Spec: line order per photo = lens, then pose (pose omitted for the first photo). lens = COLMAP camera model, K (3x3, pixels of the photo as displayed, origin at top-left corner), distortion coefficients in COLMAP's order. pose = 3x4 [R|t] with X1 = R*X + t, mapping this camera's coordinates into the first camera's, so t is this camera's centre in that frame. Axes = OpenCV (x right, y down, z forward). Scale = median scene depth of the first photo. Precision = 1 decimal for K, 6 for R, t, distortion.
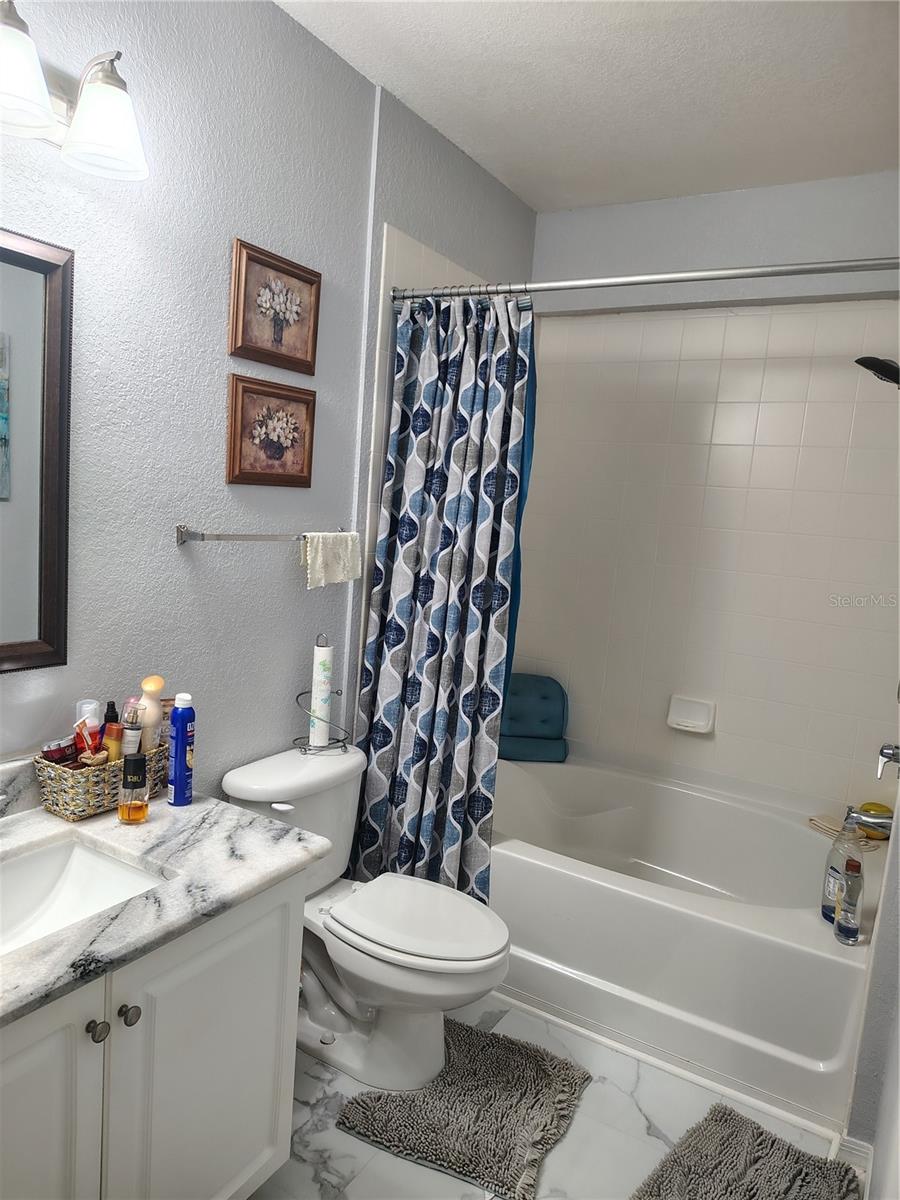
lens RADIAL K [[845.1, 0, 450.0], [0, 845.1, 600.0], [0, 0, 1]] dist [0.032120, -0.067708]
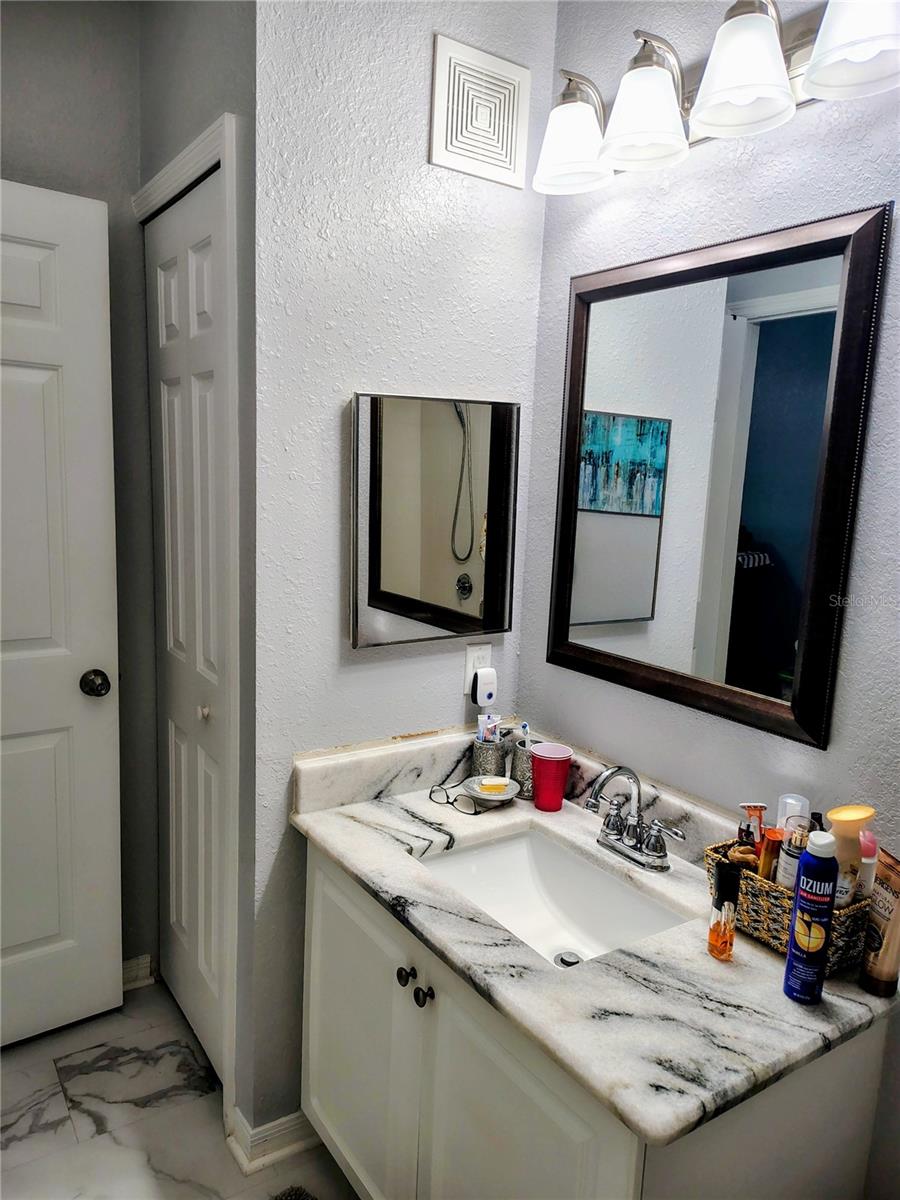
lens RADIAL K [[845.1, 0, 450.0], [0, 845.1, 600.0], [0, 0, 1]] dist [0.032120, -0.067708]
pose [[-0.432667, 0.033295, -0.900939, 0.447706], [-0.195923, 0.971963, 0.130010, -0.105408], [0.880008, 0.232766, -0.414013, 1.146652]]
